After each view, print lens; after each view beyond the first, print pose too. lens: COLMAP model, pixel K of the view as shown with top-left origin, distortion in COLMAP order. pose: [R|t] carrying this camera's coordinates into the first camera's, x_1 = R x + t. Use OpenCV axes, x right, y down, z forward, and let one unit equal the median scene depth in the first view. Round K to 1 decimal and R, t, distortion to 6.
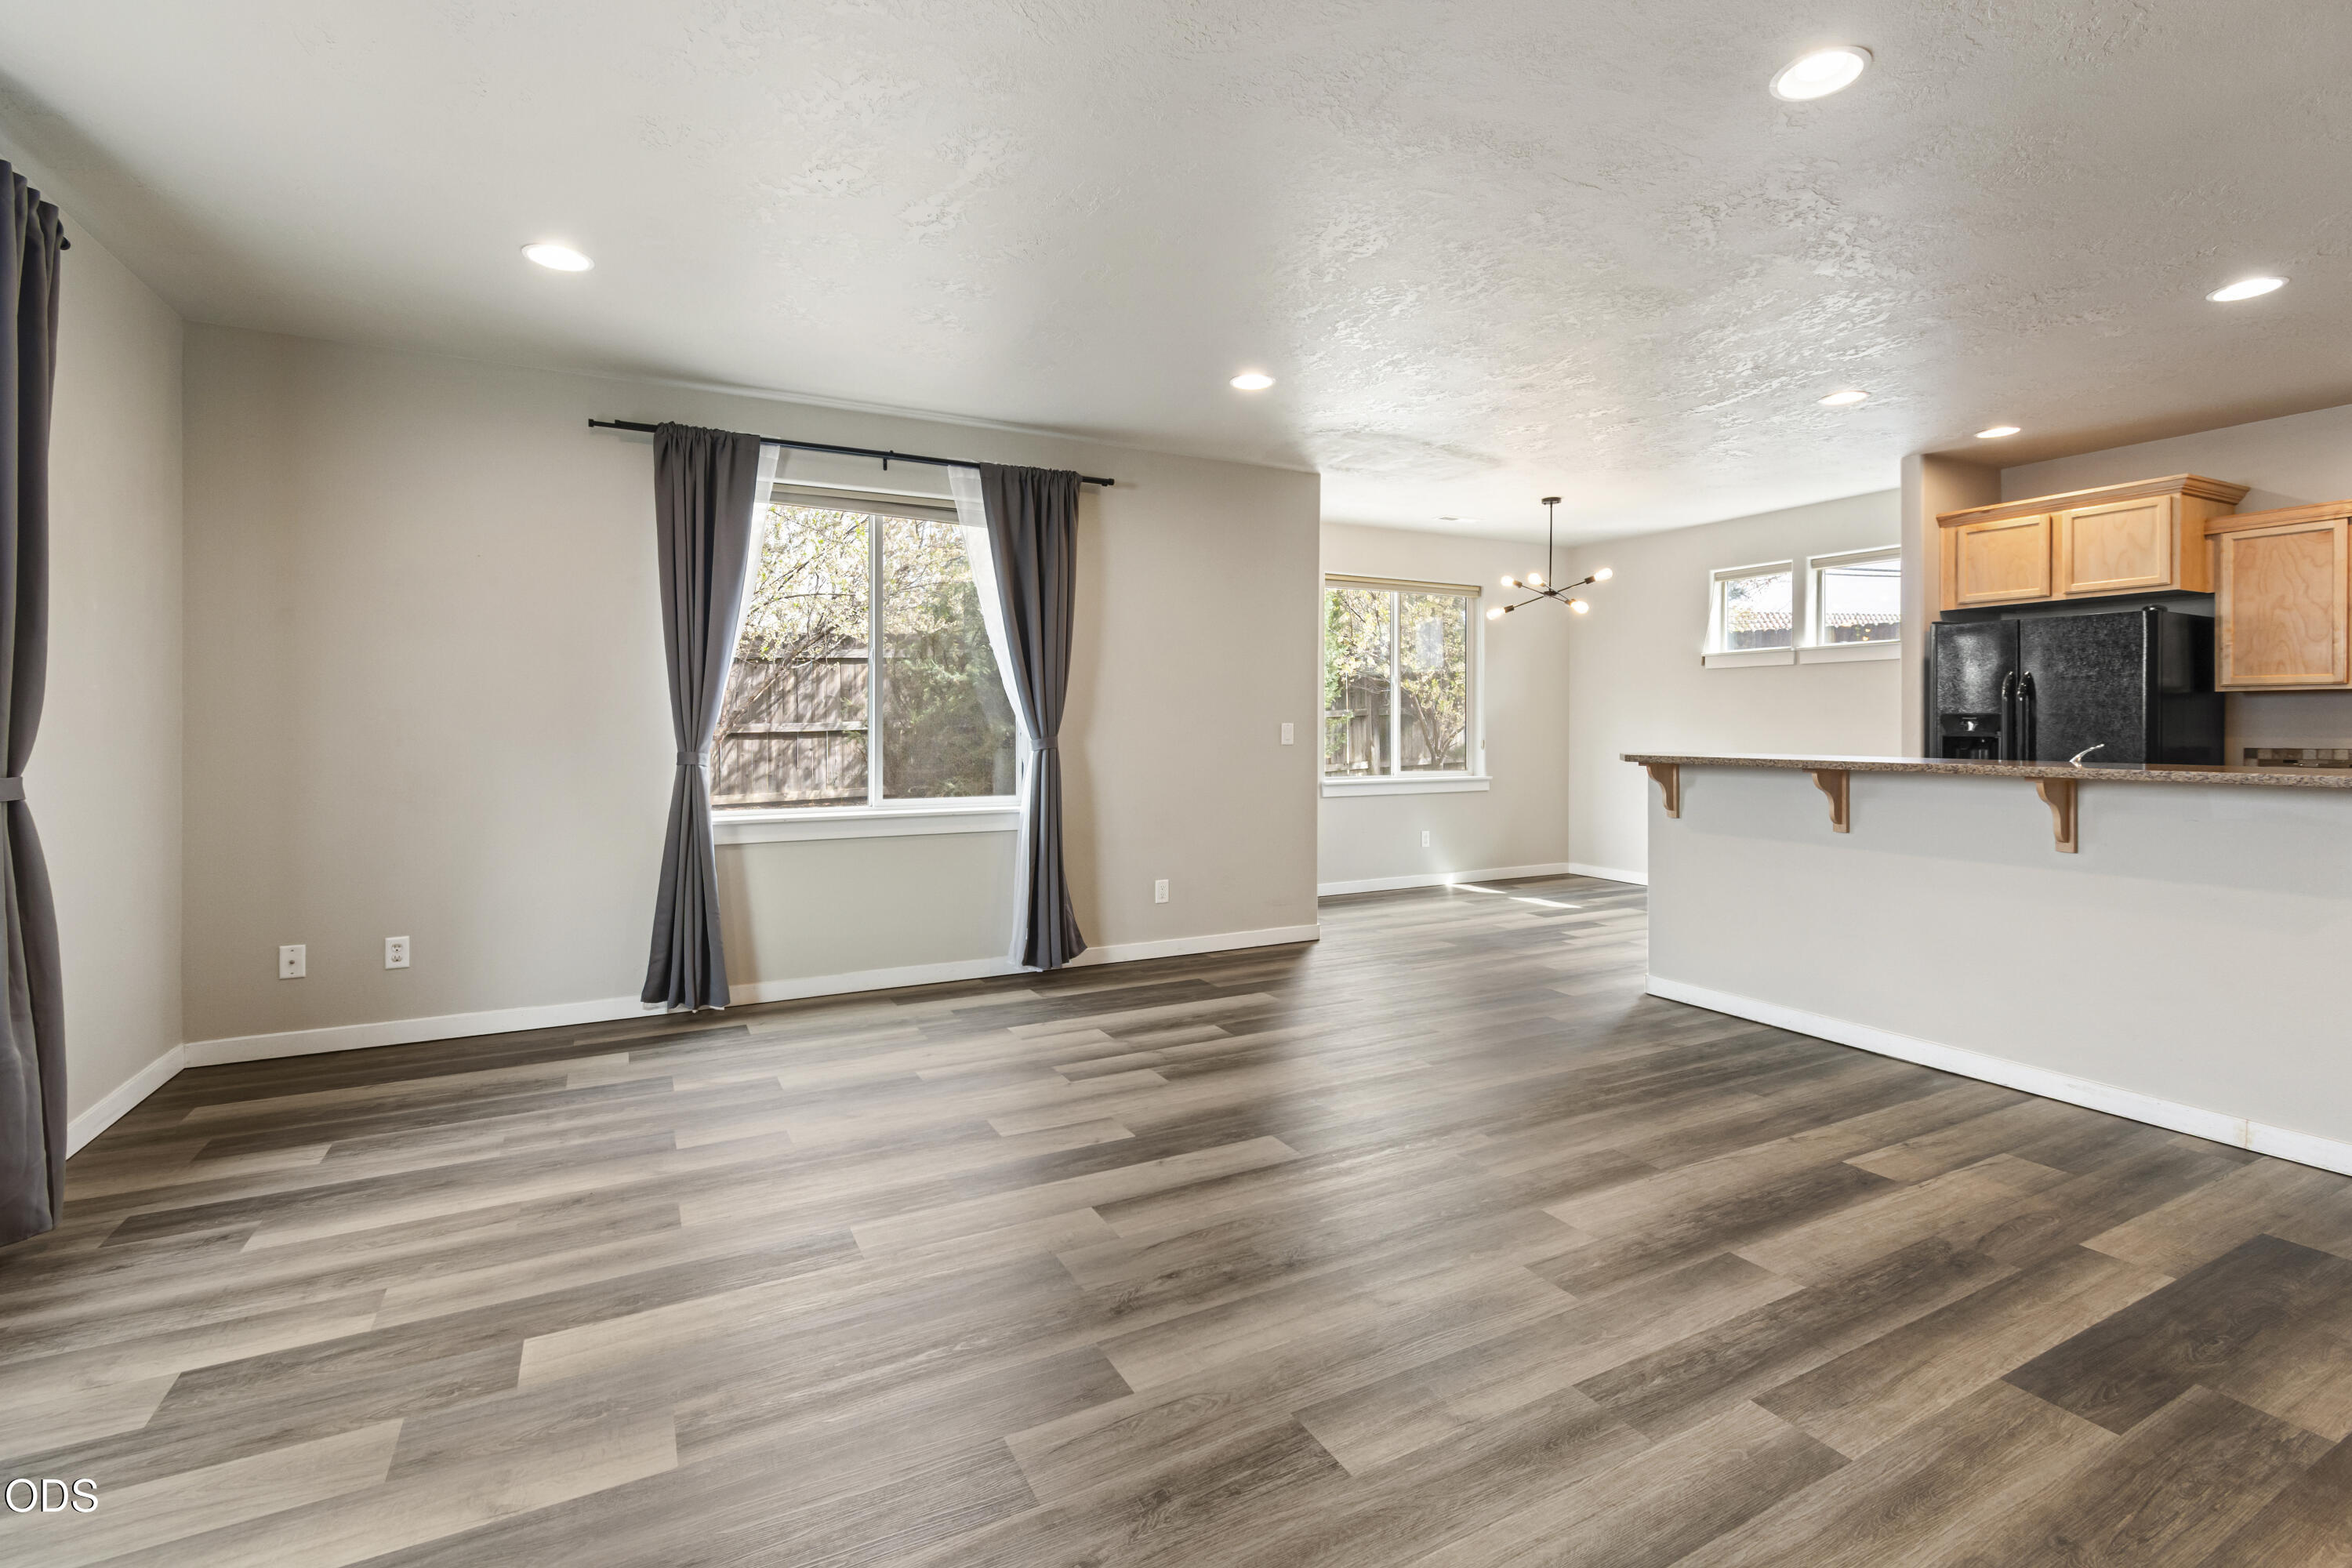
lens RADIAL K [[1049.2, 0, 1181.3], [0, 1049.2, 732.8], [0, 0, 1]] dist [0.000135, -0.000304]
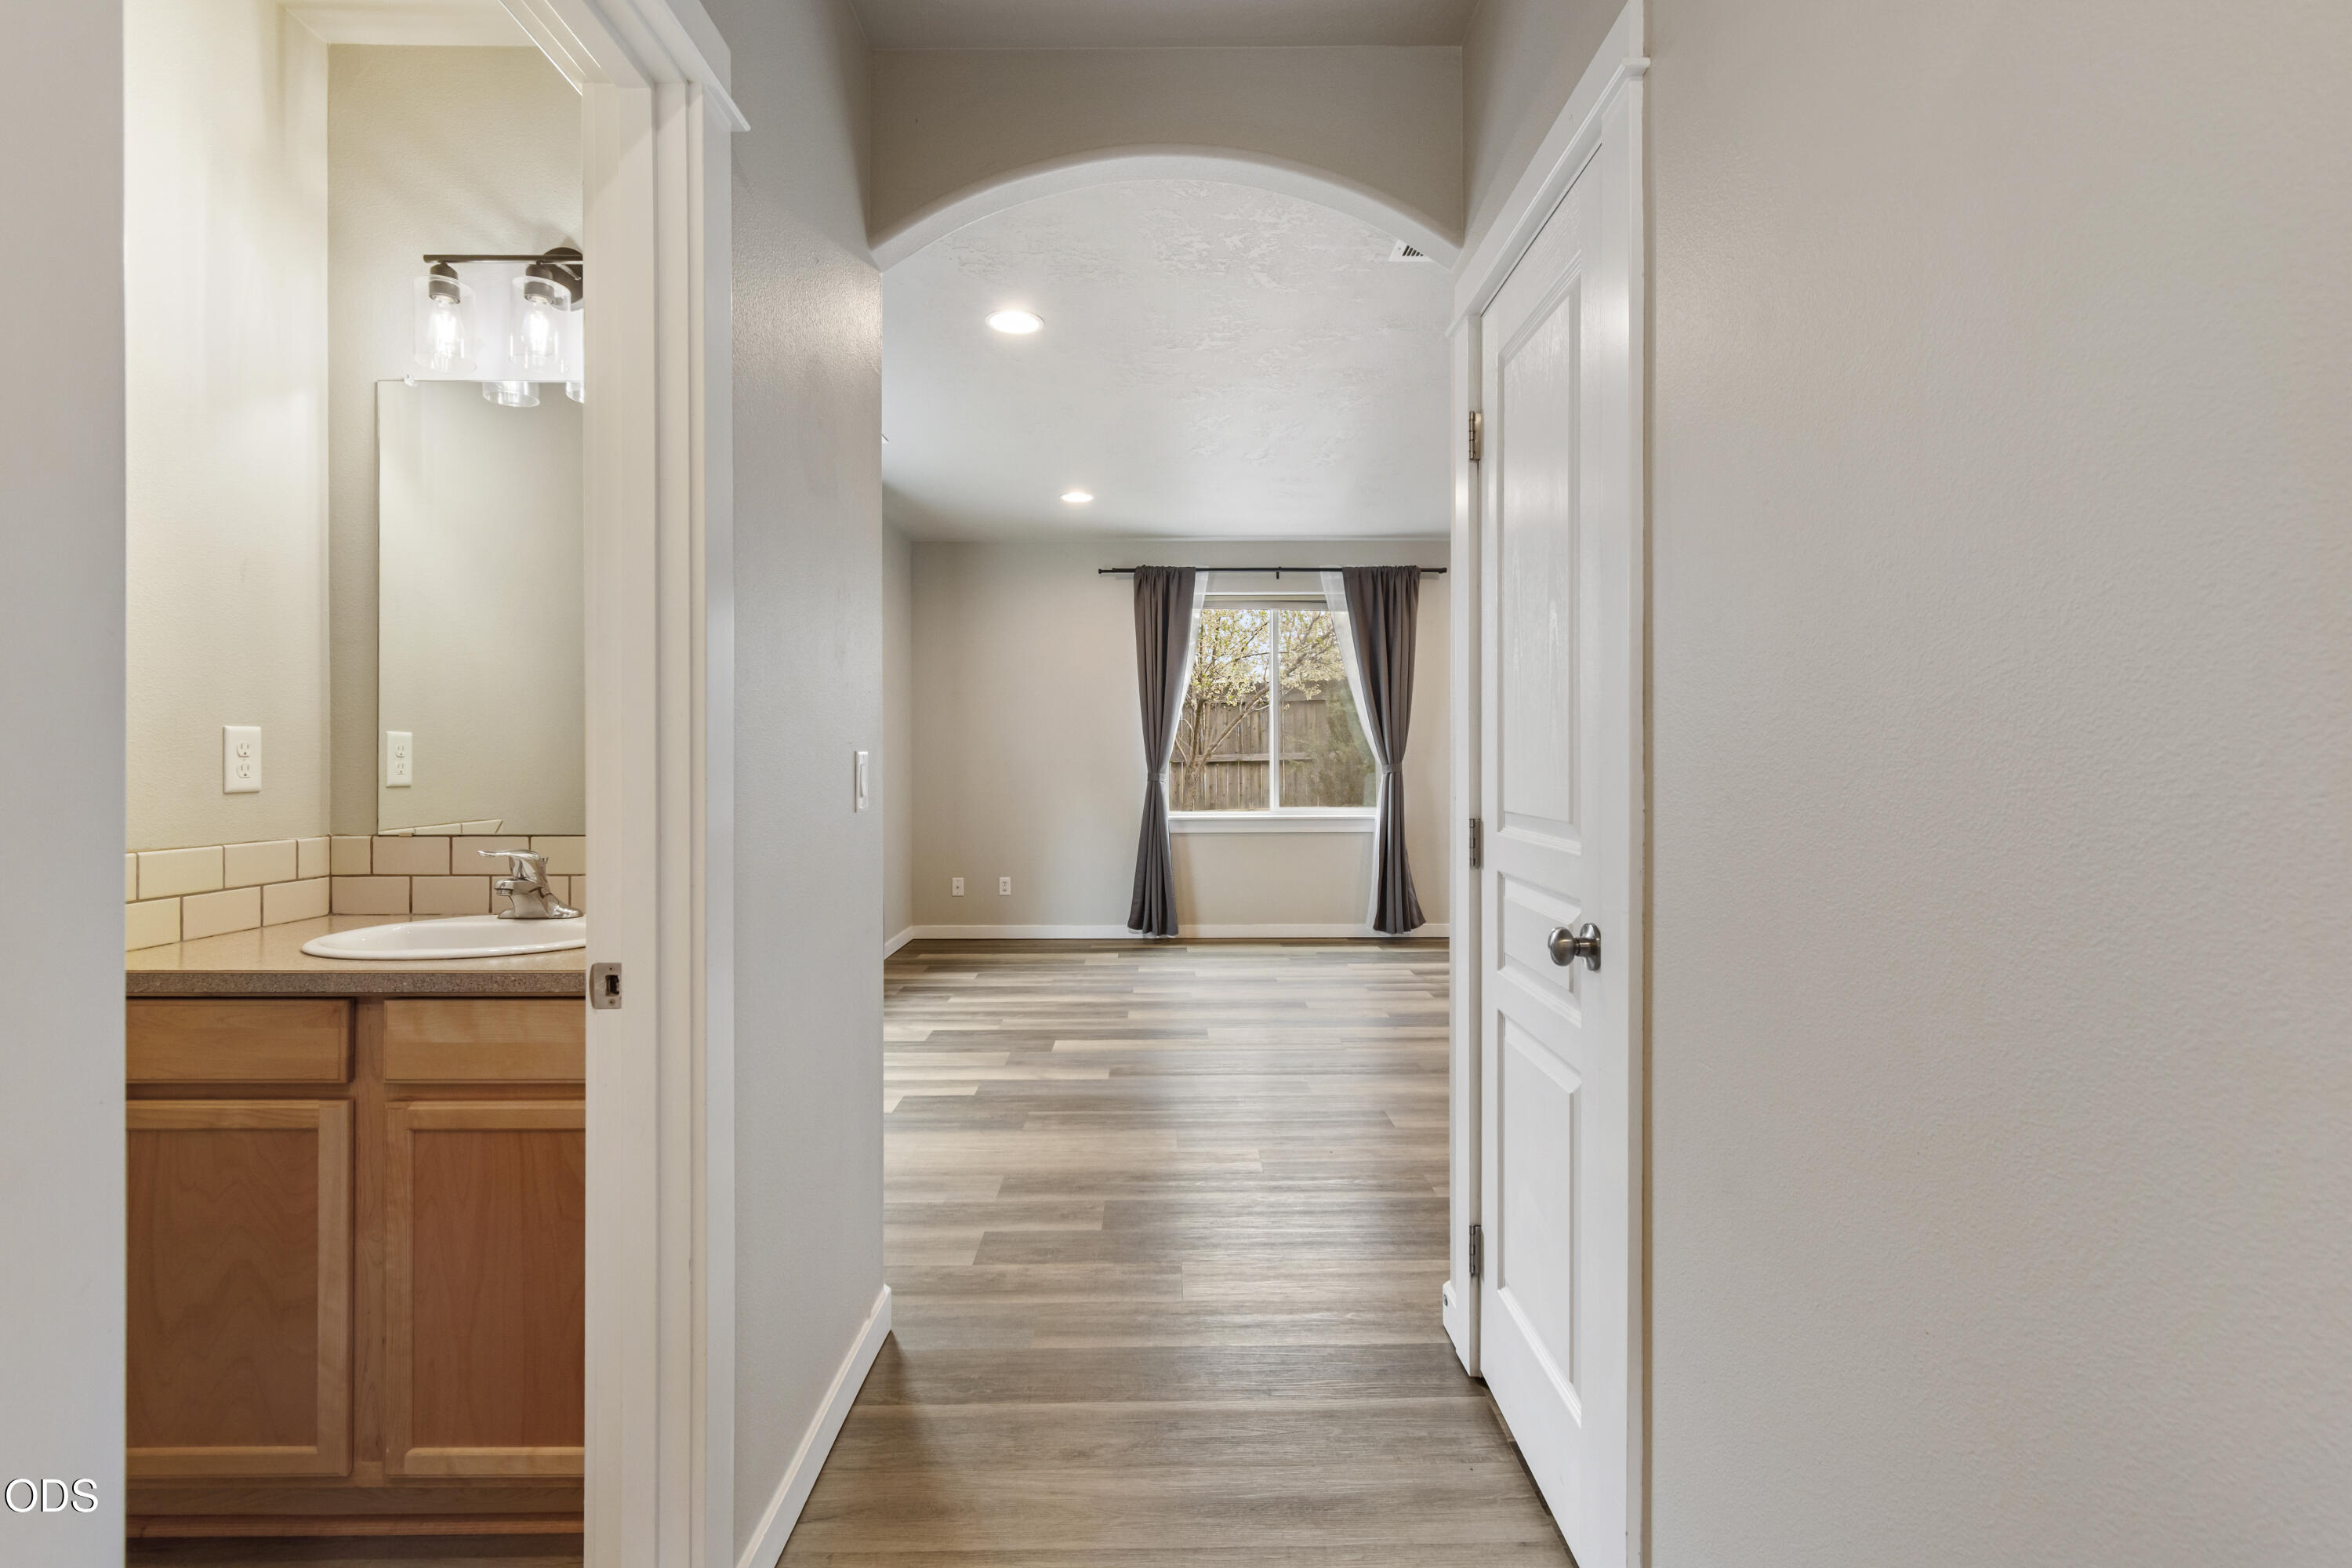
lens RADIAL K [[1089.1, 0, 1176.0], [0, 1089.1, 784.0], [0, 0, 1]] dist [-0.000141, -0.000082]
pose [[0.886779, 0.009238, -0.462102, 0.312630], [0.000698, 0.999772, 0.021327, 0.000090], [0.462194, -0.019235, 0.886570, -0.431838]]
